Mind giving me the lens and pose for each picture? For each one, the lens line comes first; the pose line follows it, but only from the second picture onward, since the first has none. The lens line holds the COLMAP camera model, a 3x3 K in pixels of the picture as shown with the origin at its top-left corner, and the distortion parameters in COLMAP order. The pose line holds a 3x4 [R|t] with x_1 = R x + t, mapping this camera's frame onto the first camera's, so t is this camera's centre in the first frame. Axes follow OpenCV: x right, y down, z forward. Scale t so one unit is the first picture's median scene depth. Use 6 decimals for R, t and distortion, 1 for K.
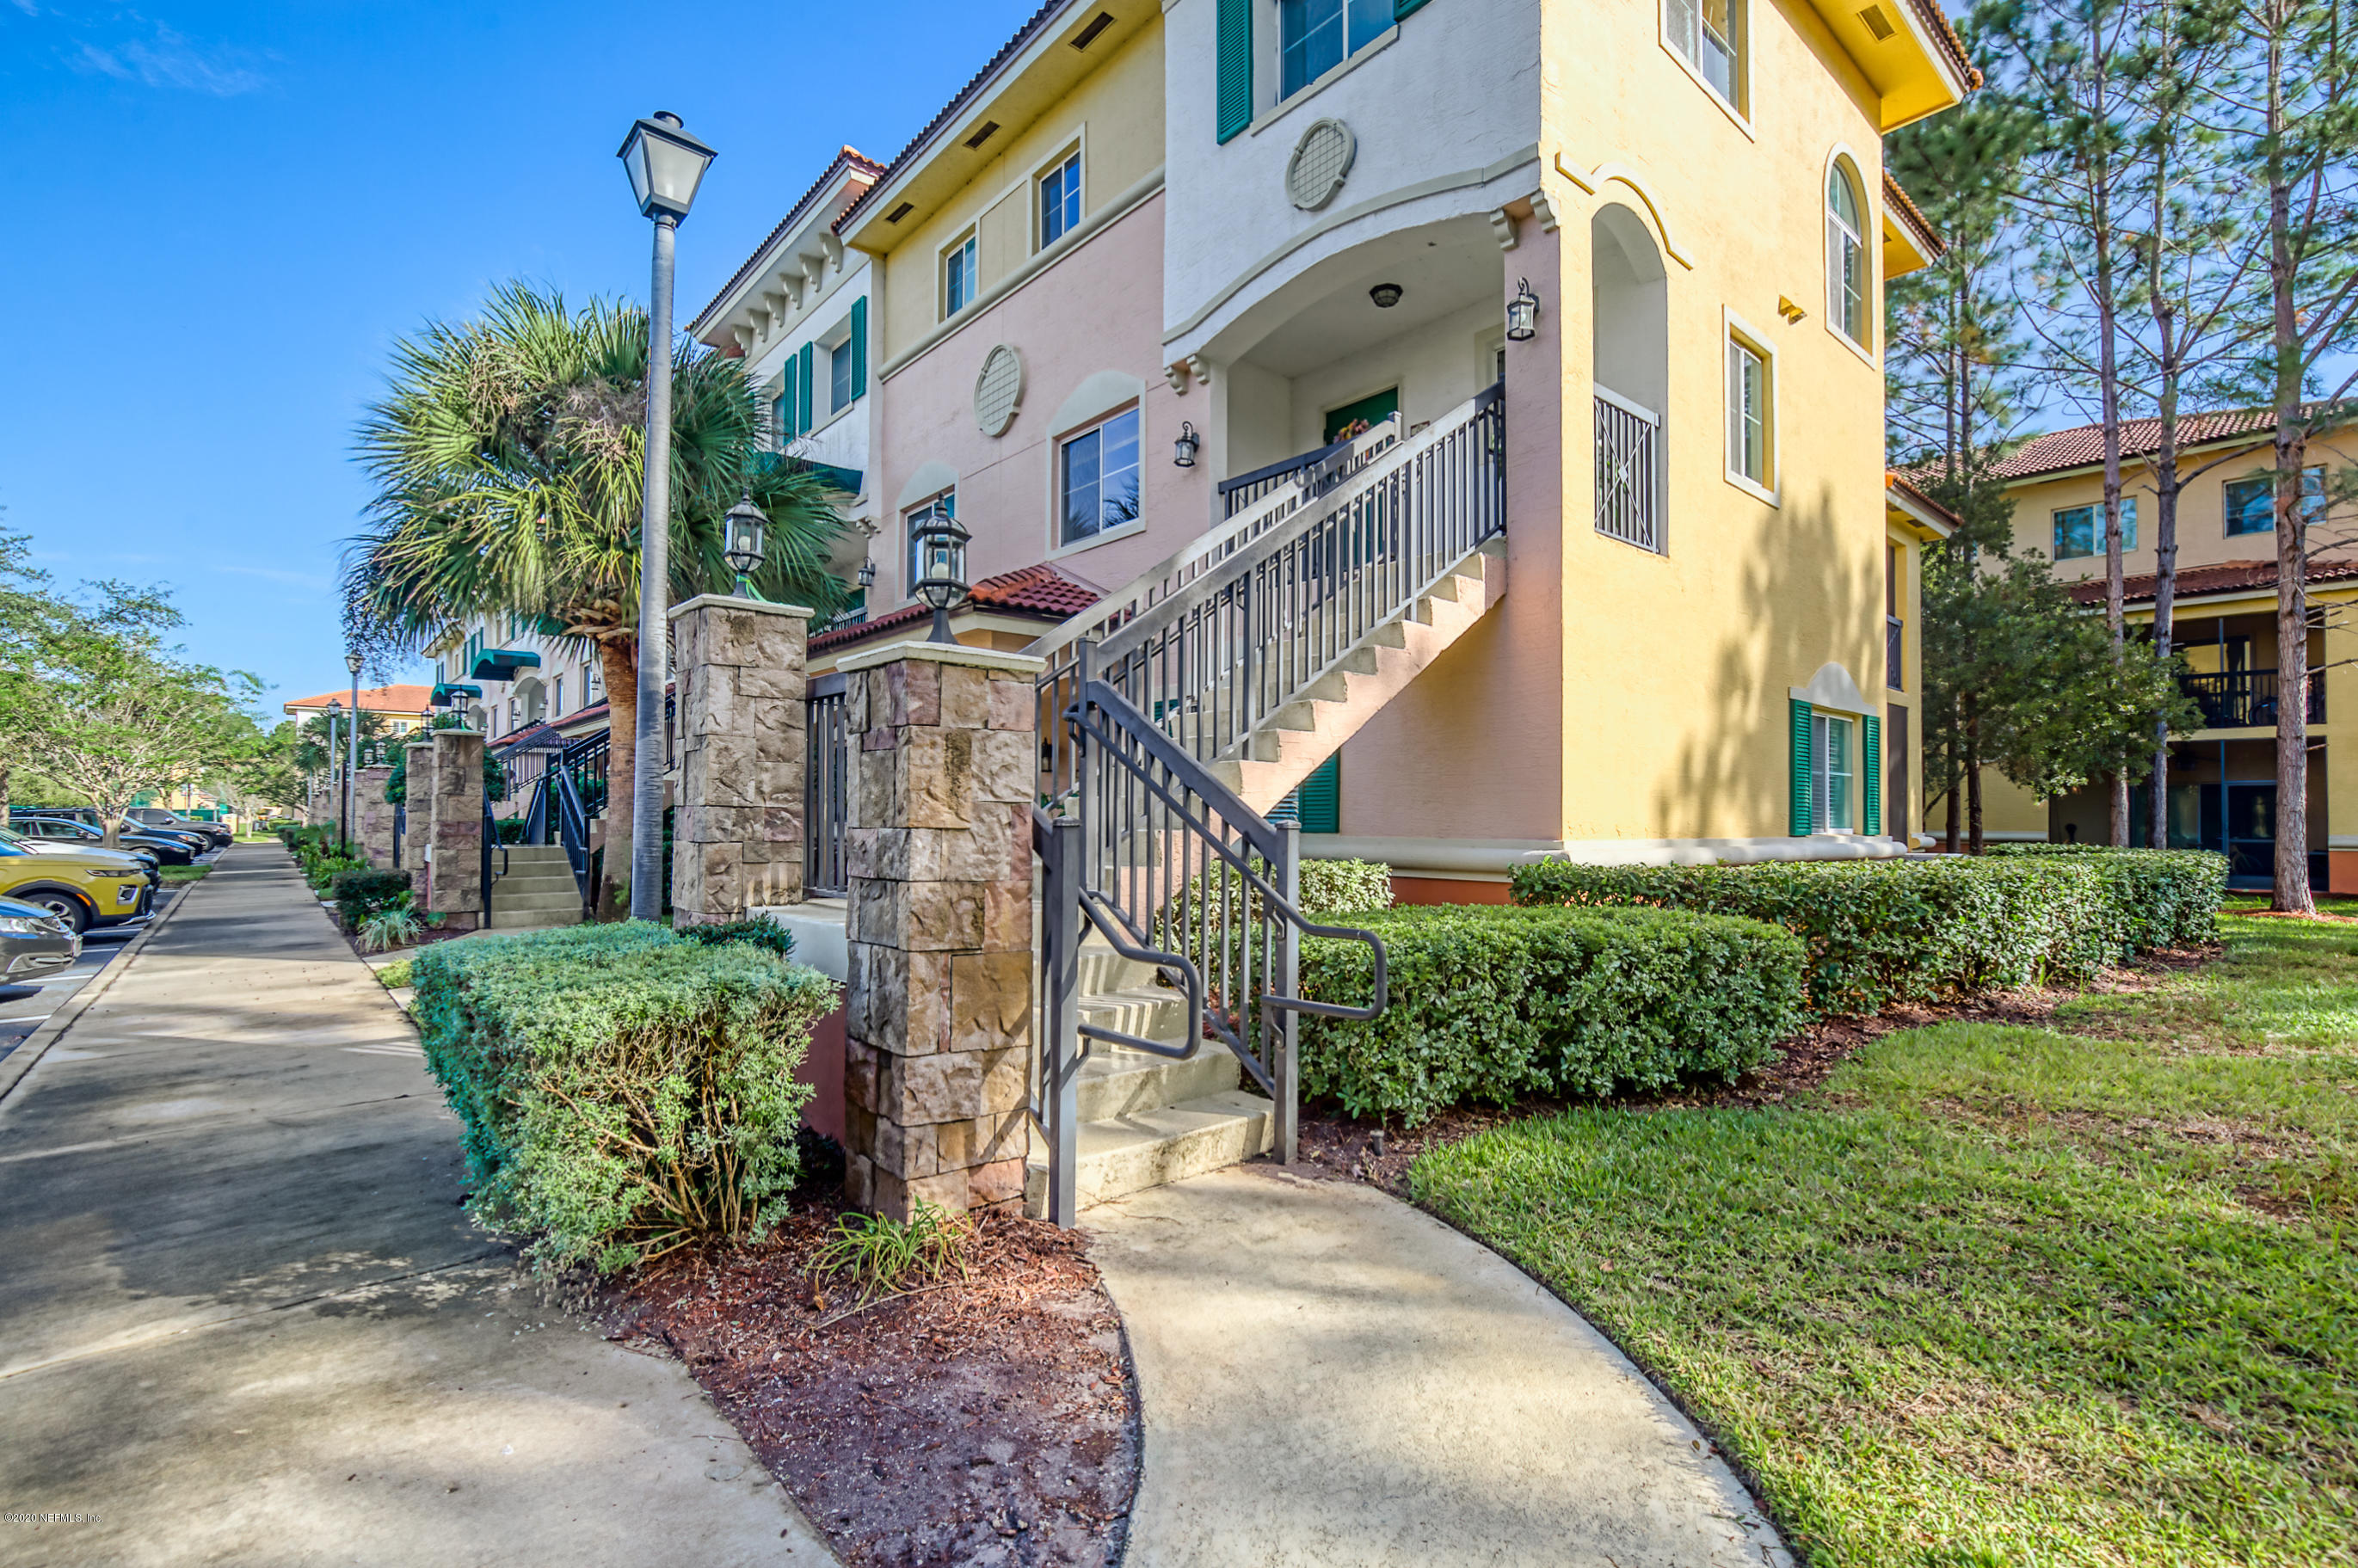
lens RADIAL K [[1062.4, 0, 1179.0], [0, 1062.4, 801.0], [0, 0, 1]] dist [-0.002241, 0.004622]
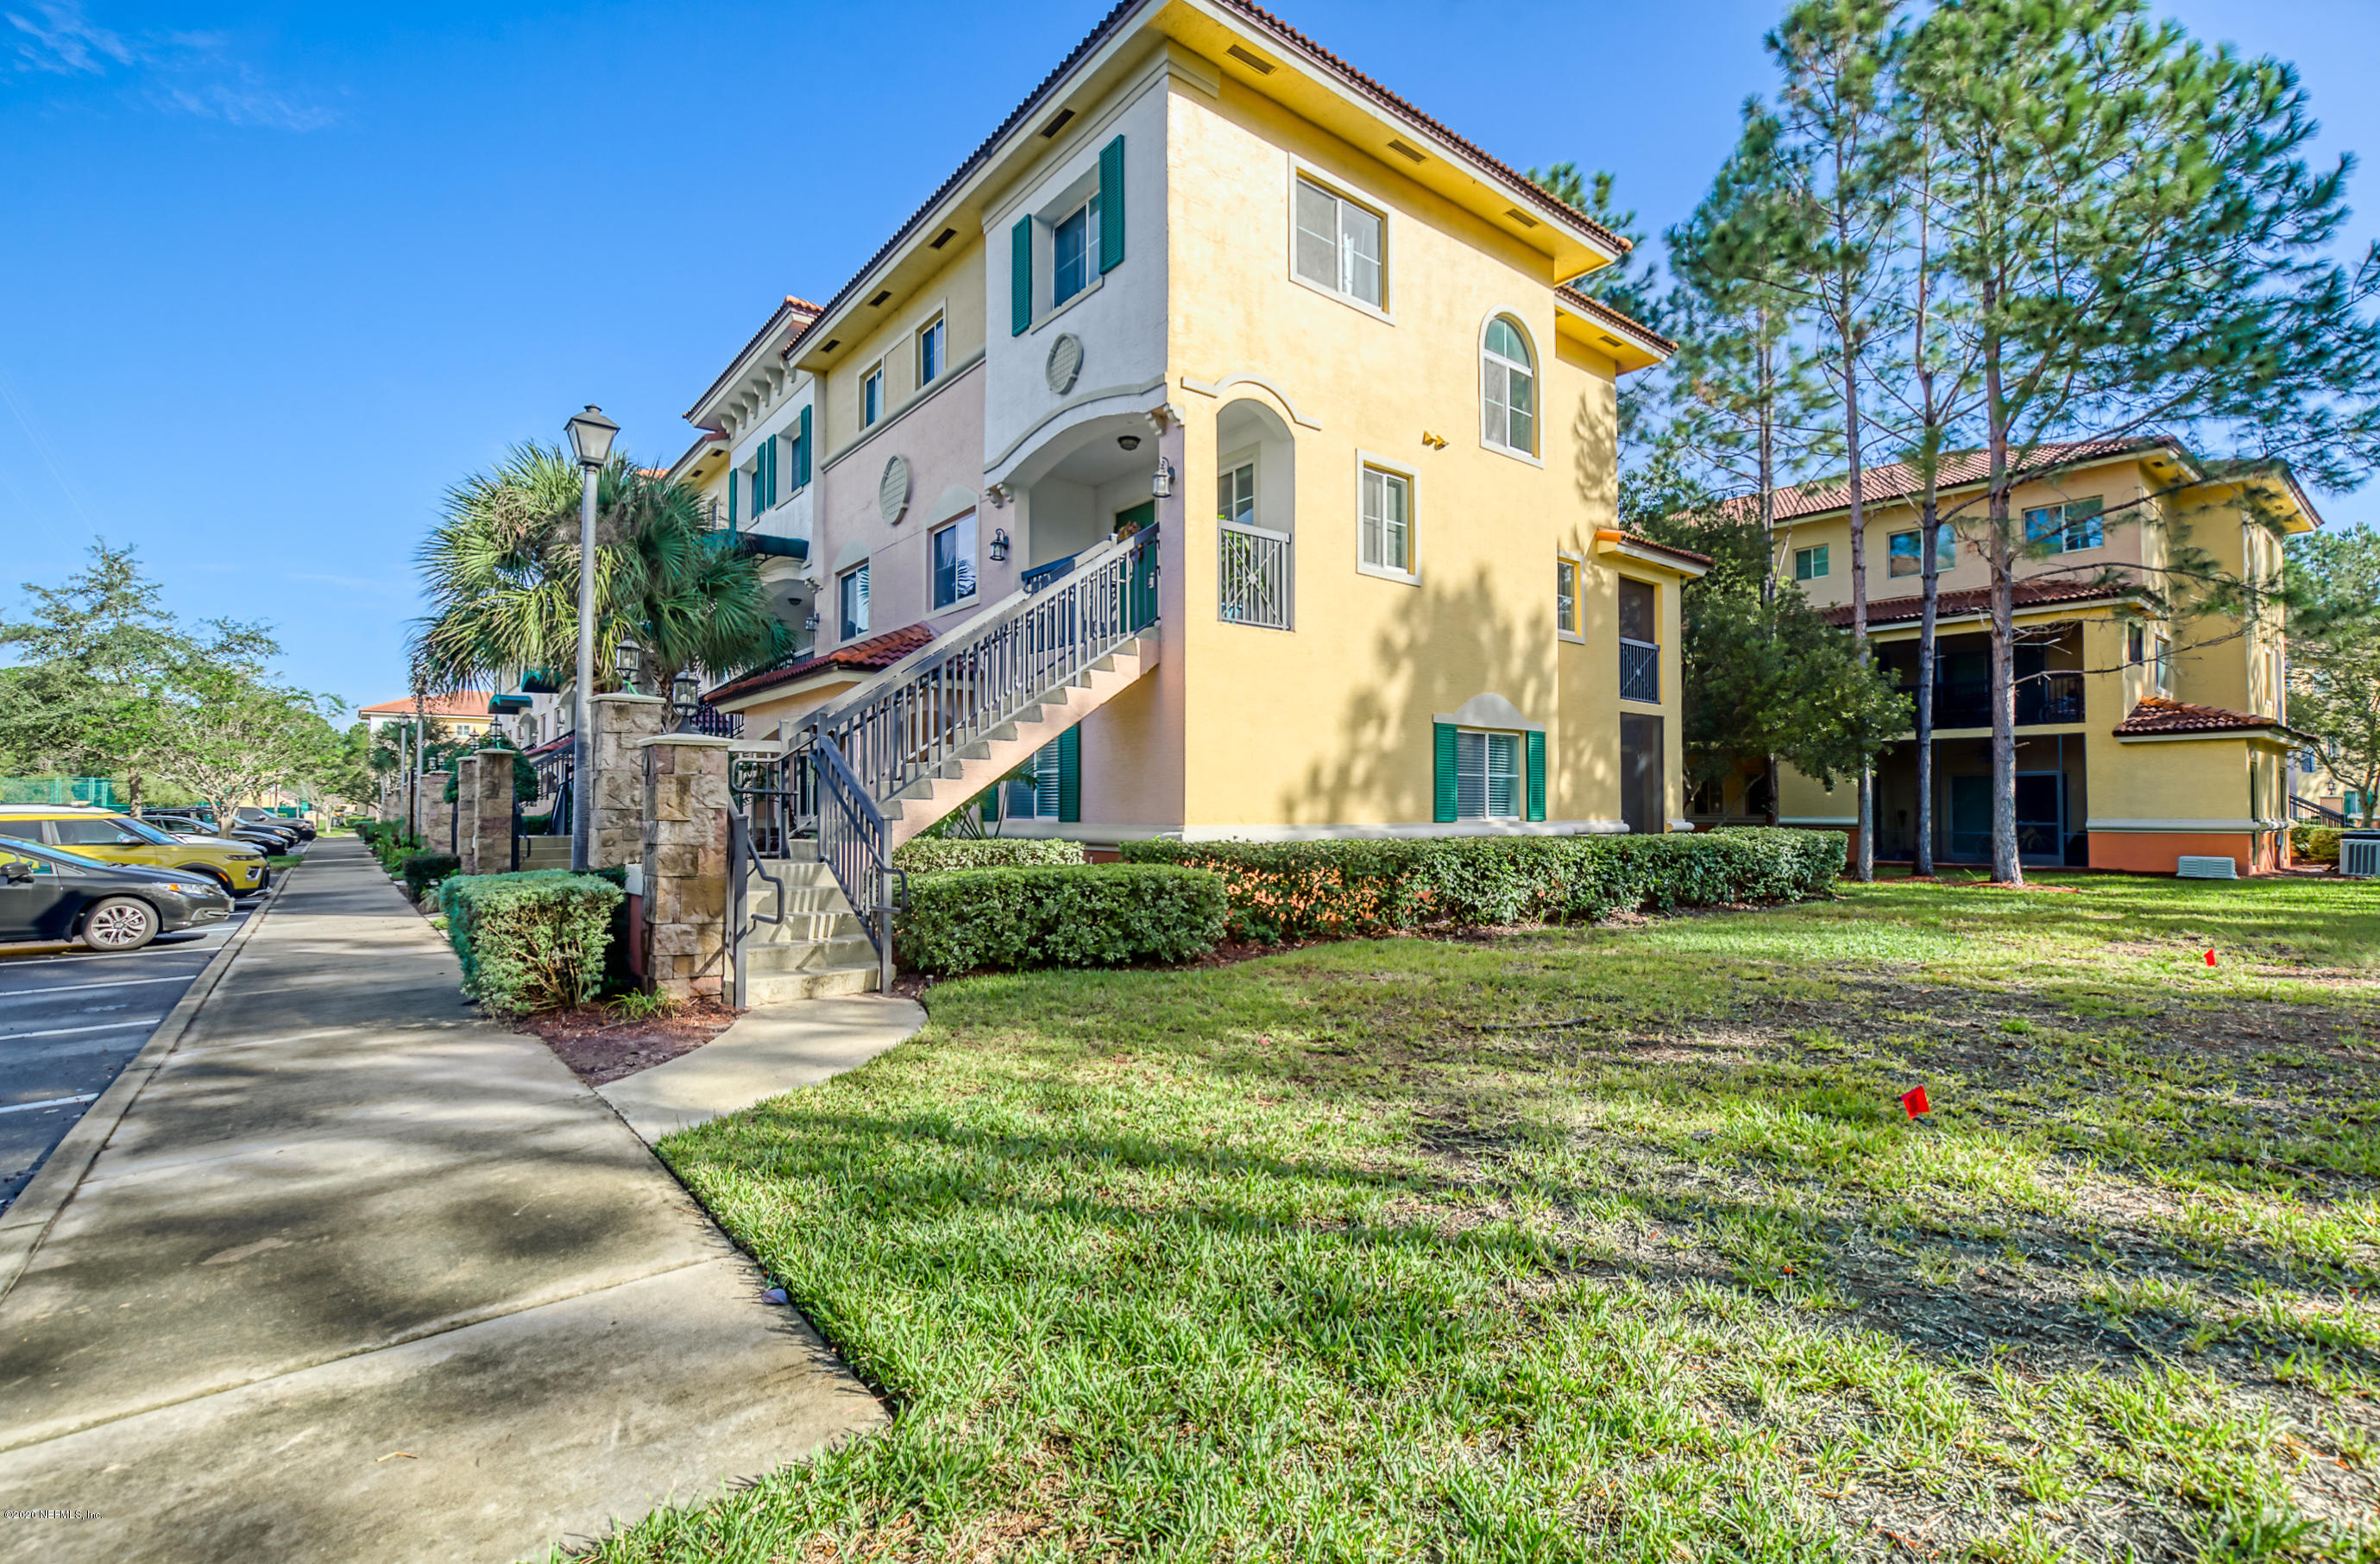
lens RADIAL K [[1072.6, 0, 1211.3], [0, 1072.6, 784.7], [0, 0, 1]] dist [-0.002241, 0.004622]
pose [[0.999617, -0.007463, -0.026637, 0.271893], [0.007304, 0.999955, -0.006053, -0.007747], [0.026681, 0.005856, 0.999627, -0.340672]]
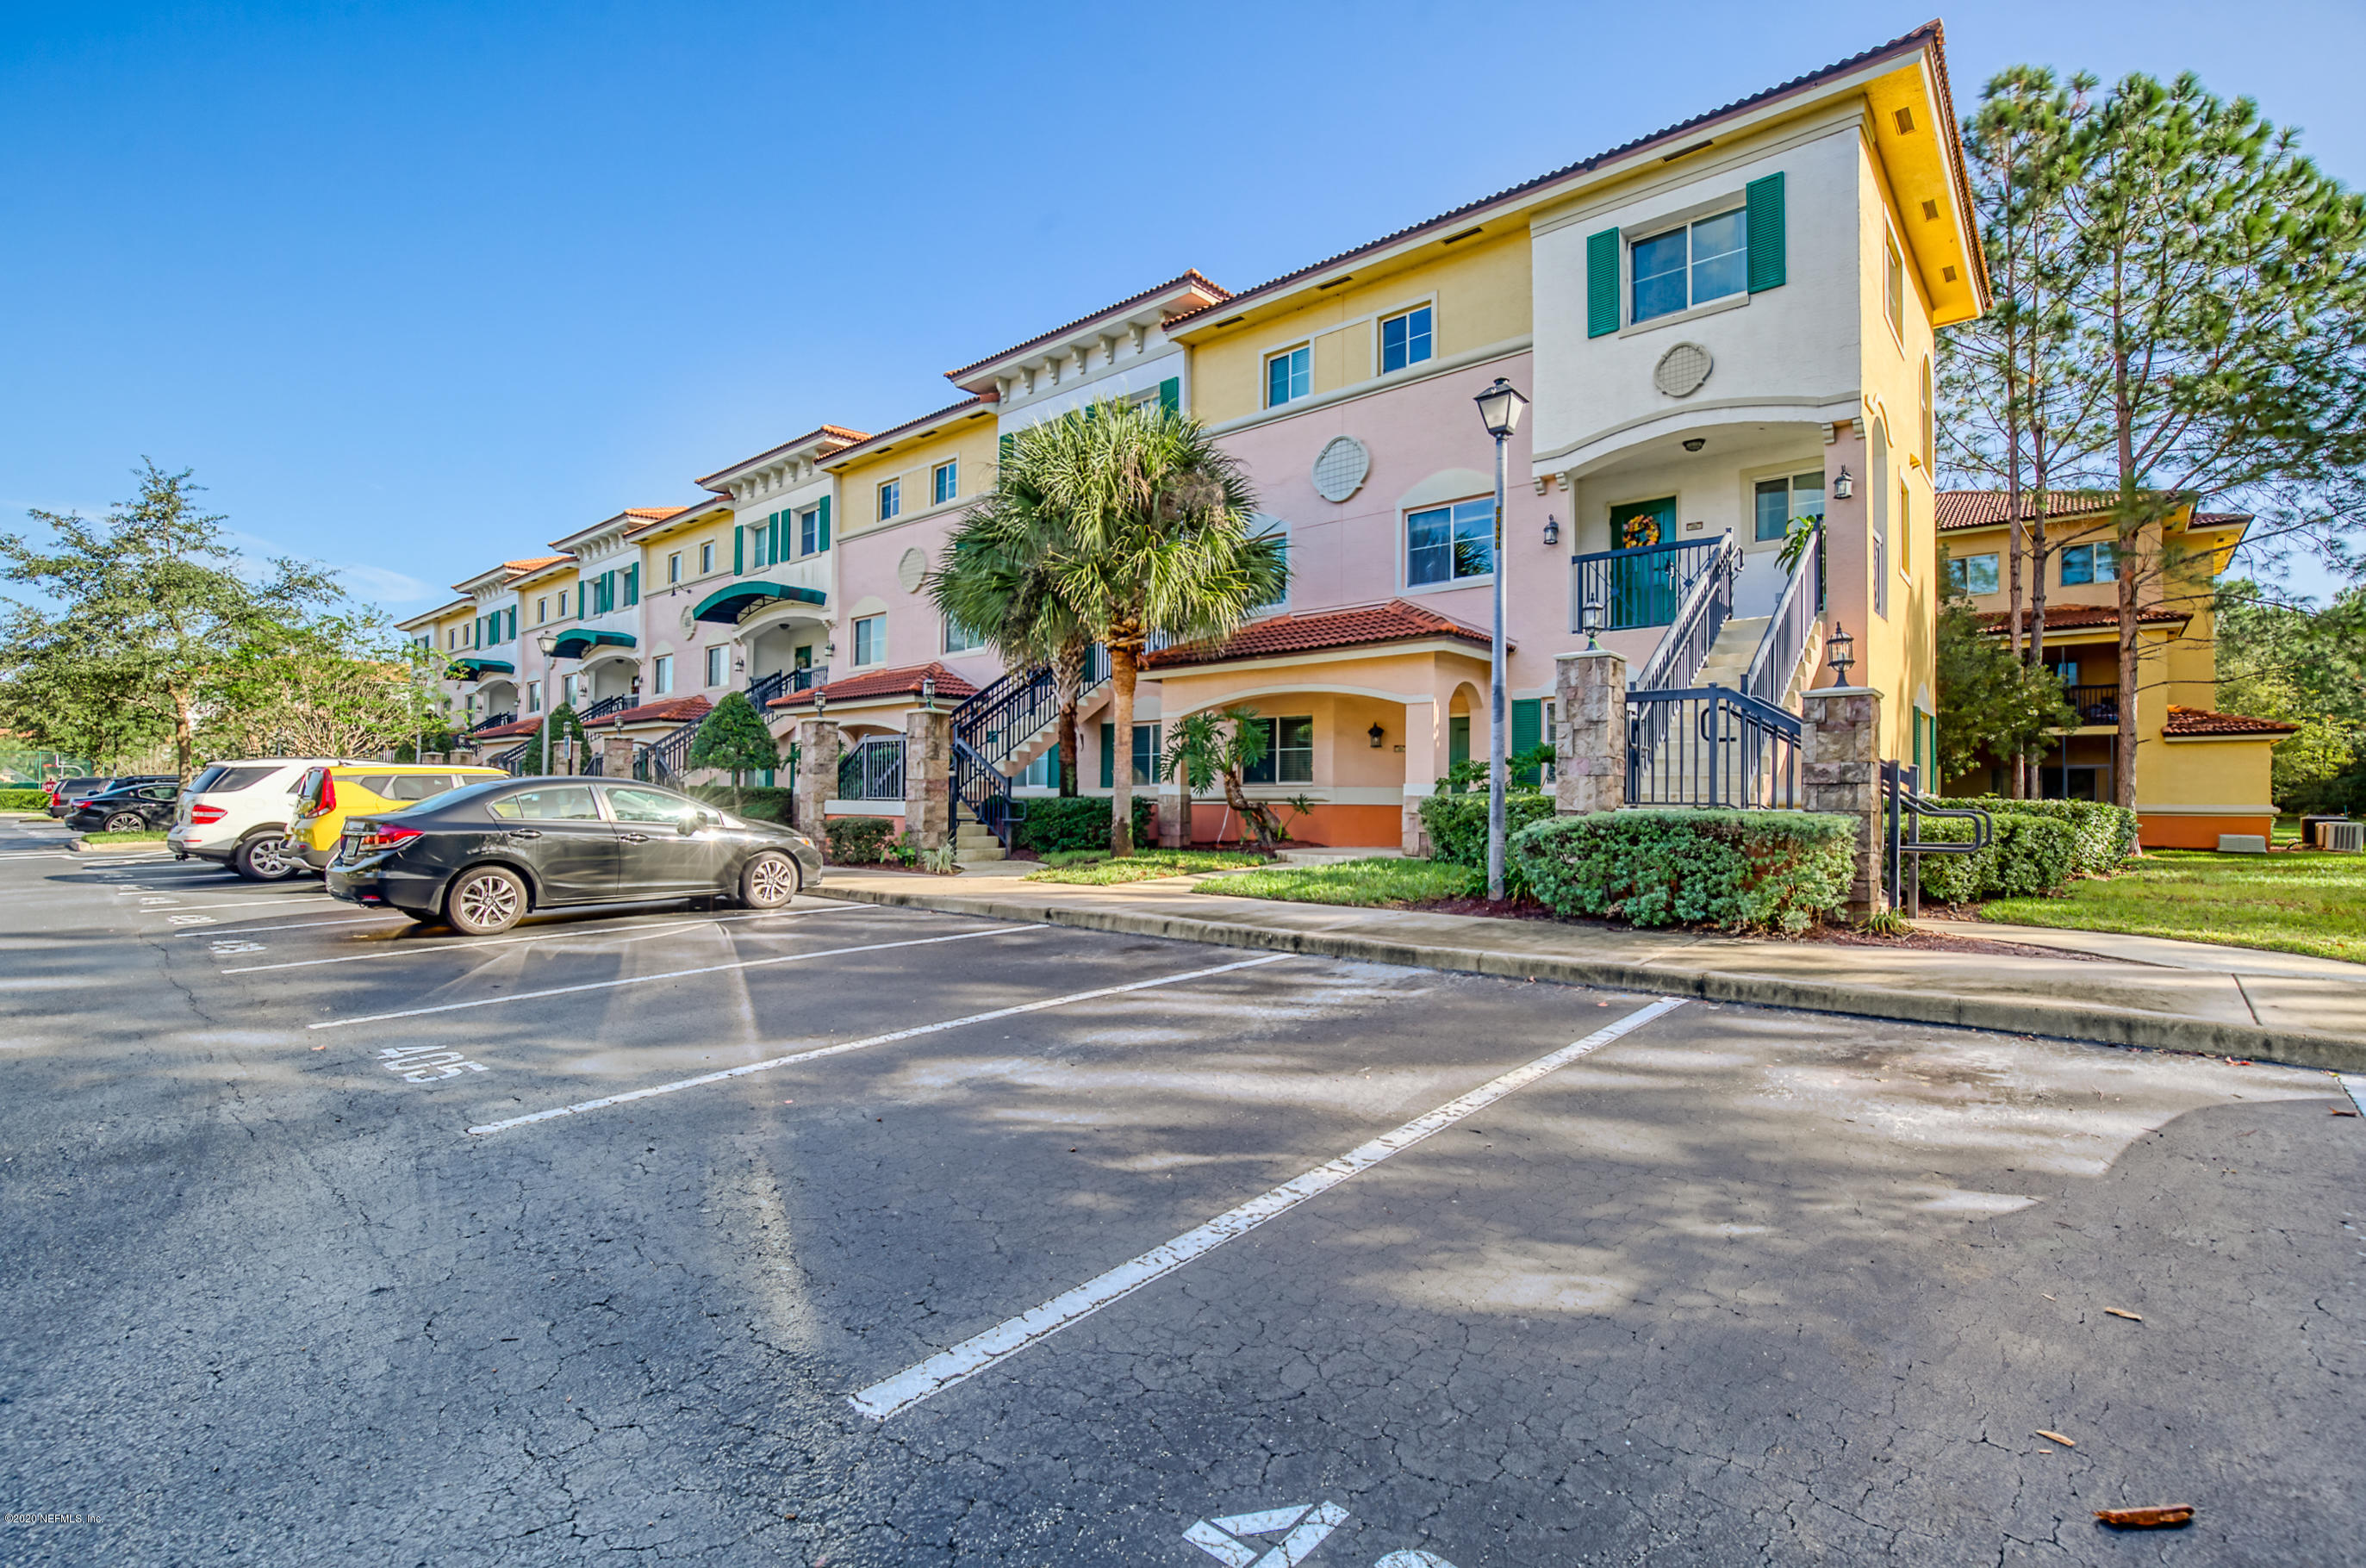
lens RADIAL K [[1066.1, 0, 1180.9], [0, 1066.1, 778.4], [0, 0, 1]] dist [-0.002241, 0.004622]
pose [[0.989765, 0.007727, 0.142495, -0.618722], [-0.007190, 0.999965, -0.004285, 0.022372], [-0.142523, 0.003217, 0.989786, -0.354569]]
